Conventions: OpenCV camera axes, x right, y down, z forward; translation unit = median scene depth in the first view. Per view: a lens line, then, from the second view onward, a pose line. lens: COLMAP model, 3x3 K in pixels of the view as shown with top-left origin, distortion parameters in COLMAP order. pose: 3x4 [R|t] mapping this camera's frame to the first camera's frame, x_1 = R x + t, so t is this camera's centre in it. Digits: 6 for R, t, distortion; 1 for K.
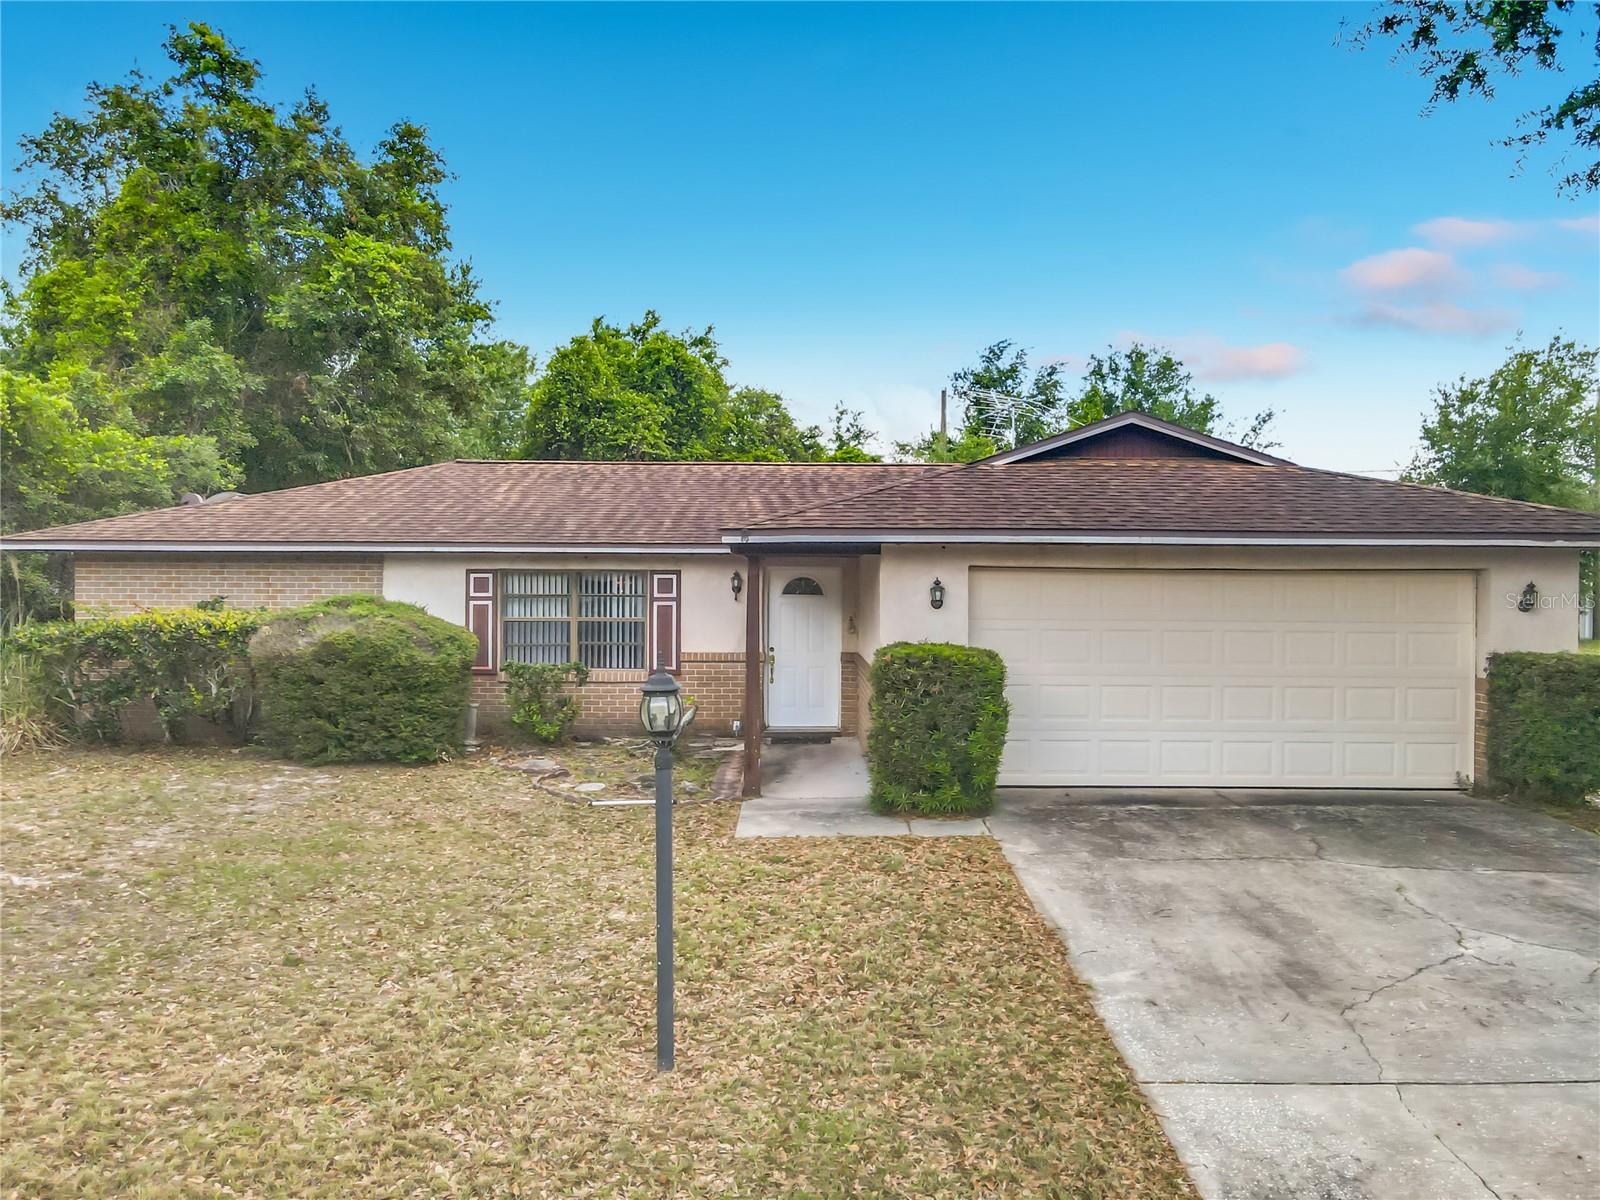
lens RADIAL K [[1217.6, 0, 801.3], [0, 1217.6, 568.6], [0, 0, 1]] dist [-0.007058, 0.030258]
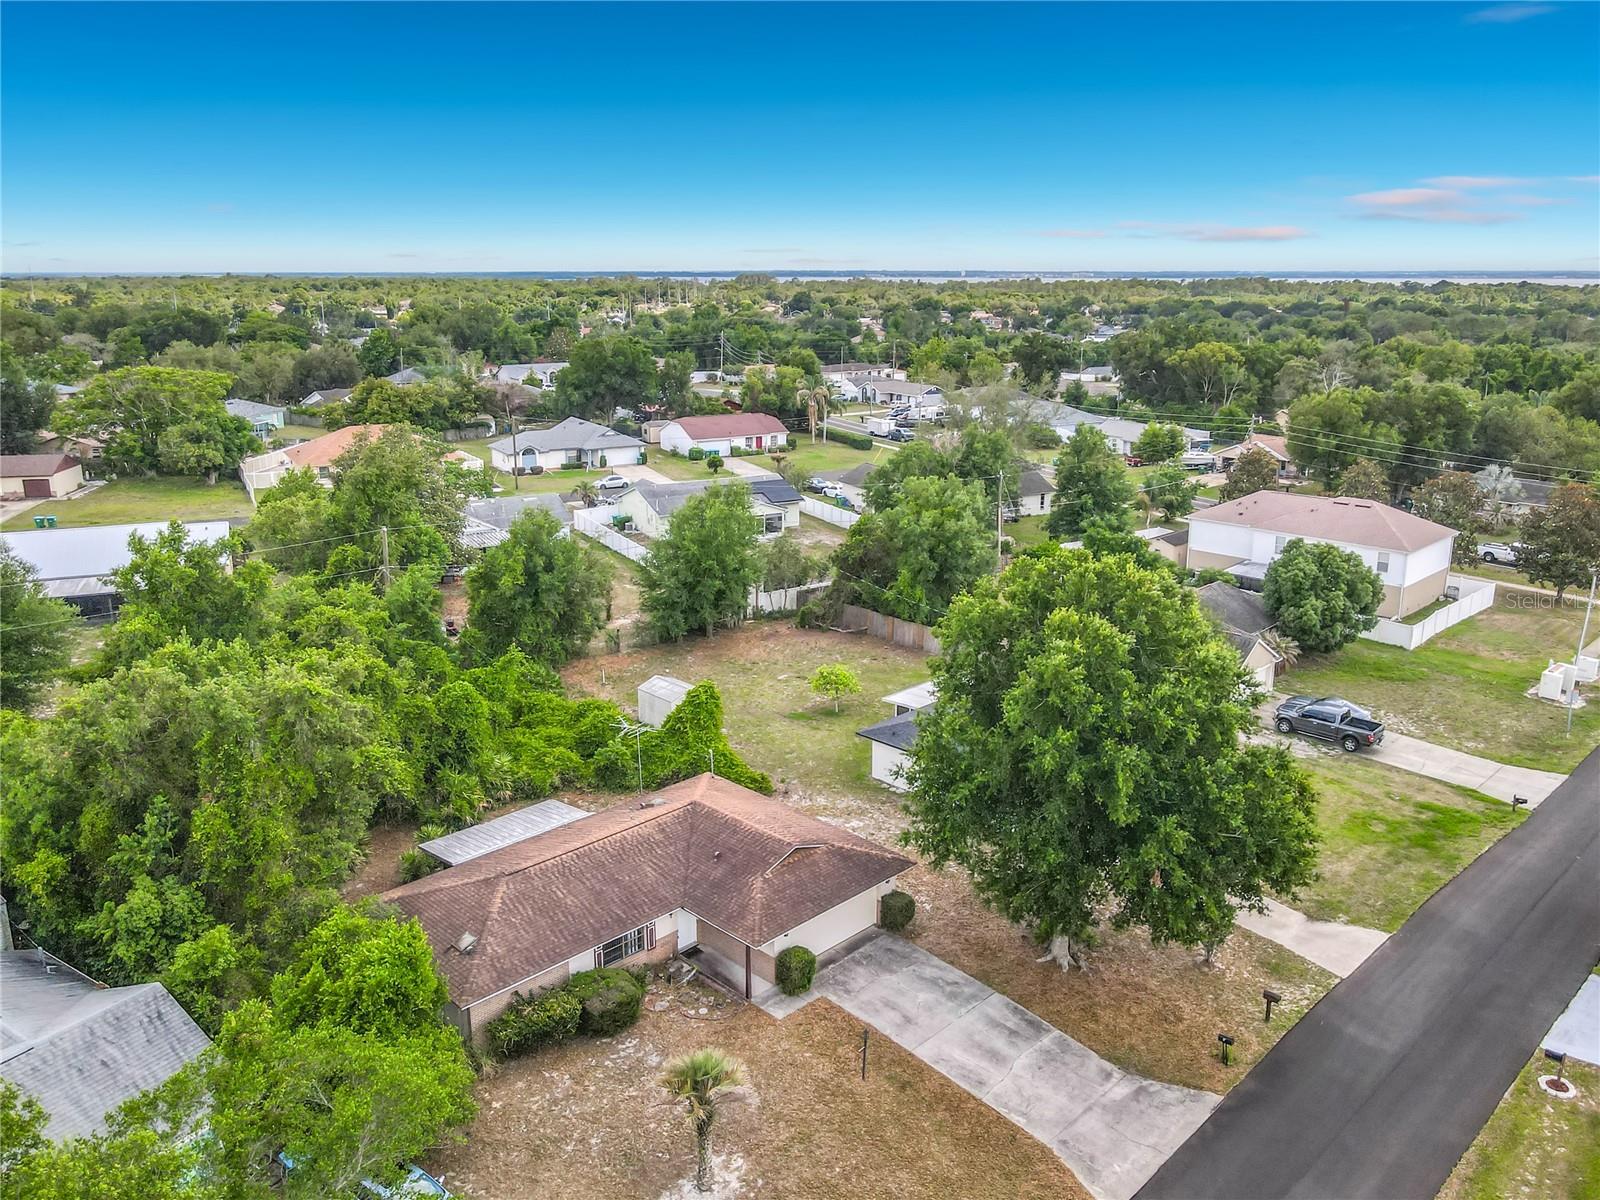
lens RADIAL K [[1217.6, 0, 807.3], [0, 1217.6, 560.3], [0, 0, 1]] dist [-0.007058, 0.030258]
pose [[0.712338, -0.175087, 0.679647, -1.950062], [0.004291, 0.969451, 0.245248, -1.791916], [-0.701824, -0.171783, 0.691328, -1.326502]]
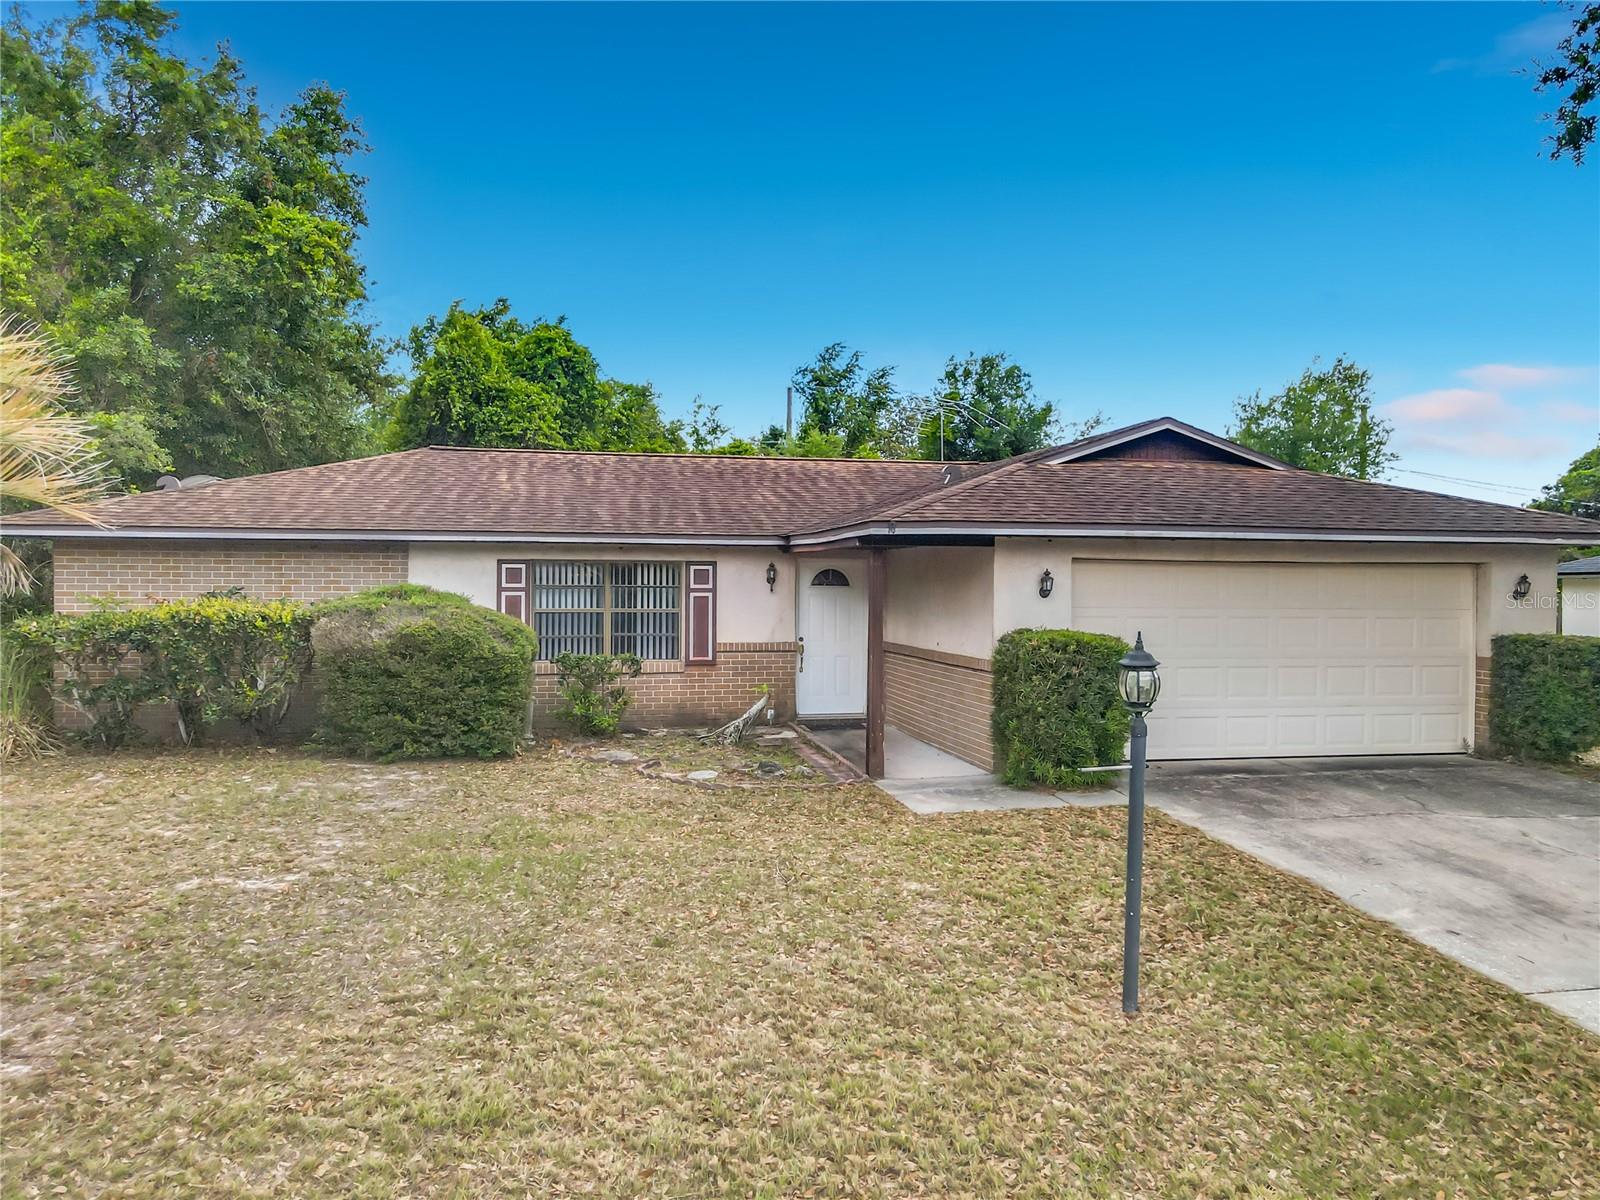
lens RADIAL K [[1217.6, 0, 812.0], [0, 1217.6, 565.6], [0, 0, 1]] dist [-0.007058, 0.030258]
pose [[0.980078, 0.003828, 0.198577, -0.256358], [-0.003971, 0.999992, 0.000324, 0.004631], [-0.198575, -0.001106, 0.980085, -0.007286]]
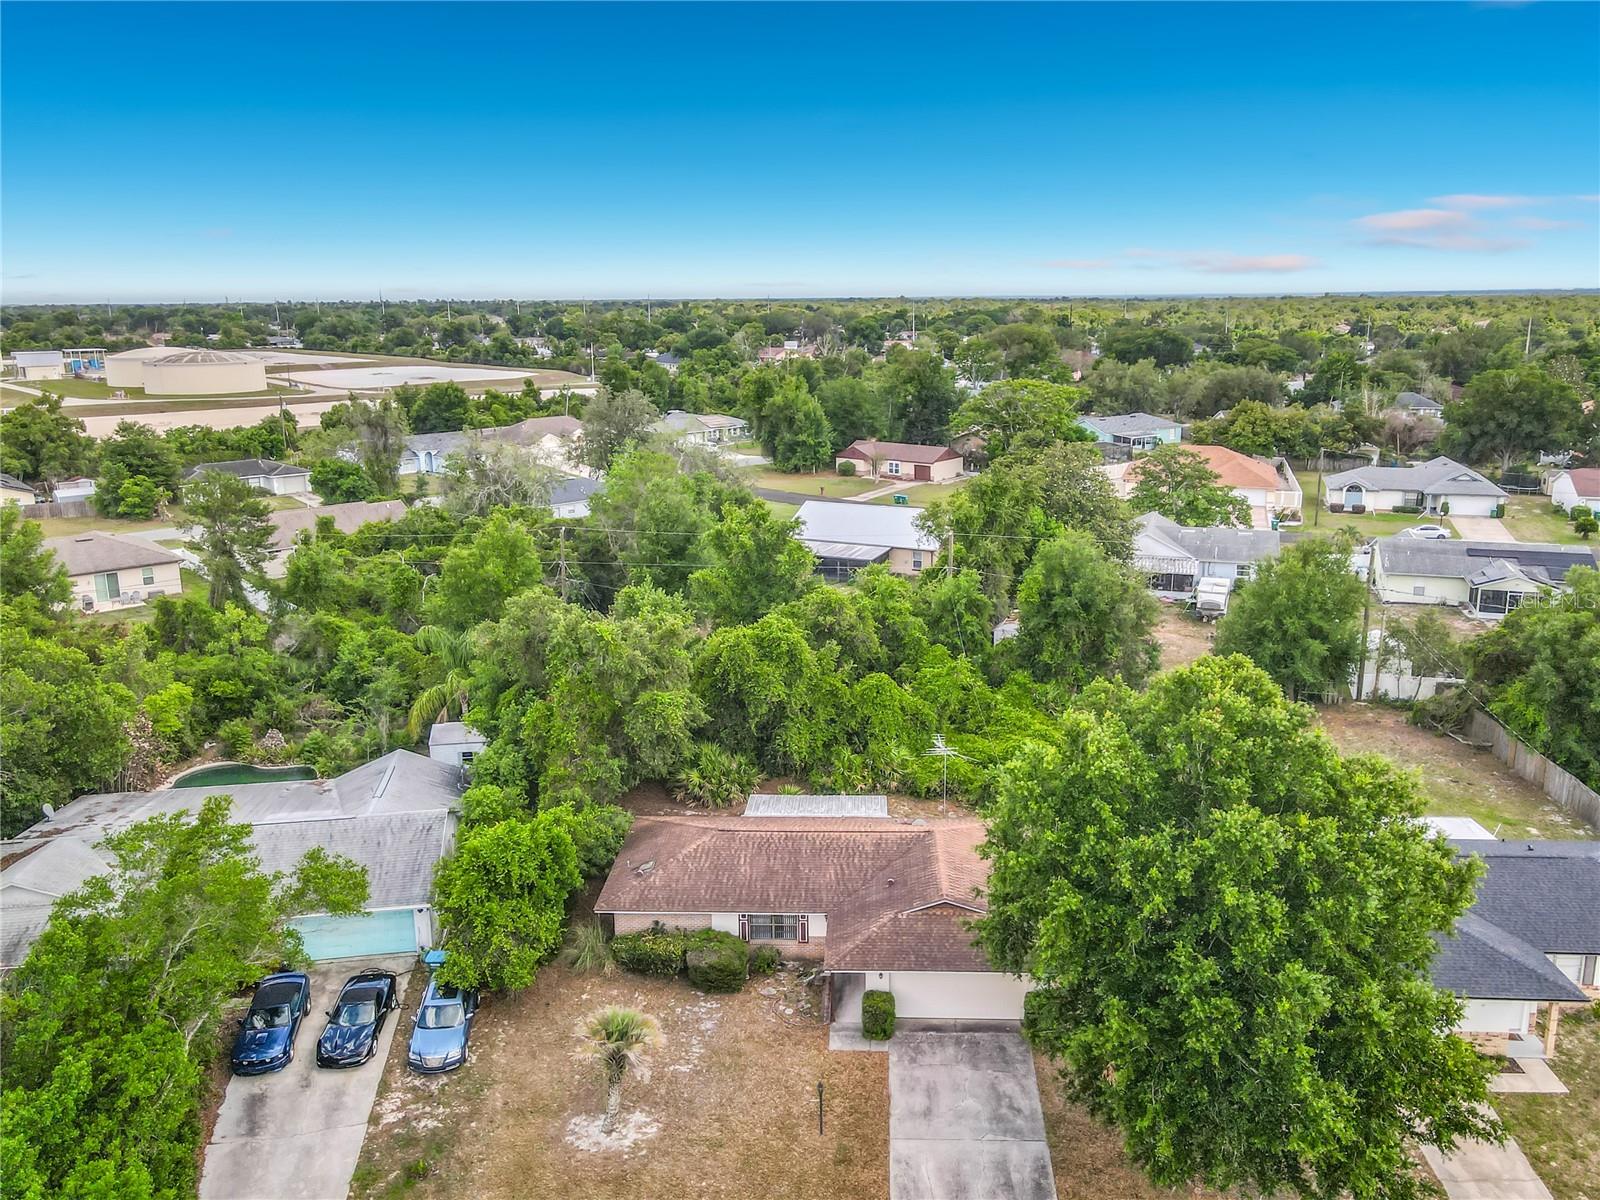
lens RADIAL K [[1217.6, 0, 811.8], [0, 1217.6, 584.7], [0, 0, 1]] dist [-0.007058, 0.030258]
pose [[0.998517, -0.006551, -0.054047, 0.093718], [0.019220, 0.971231, 0.237363, -1.761525], [0.050937, -0.238050, 0.969916, -2.048865]]
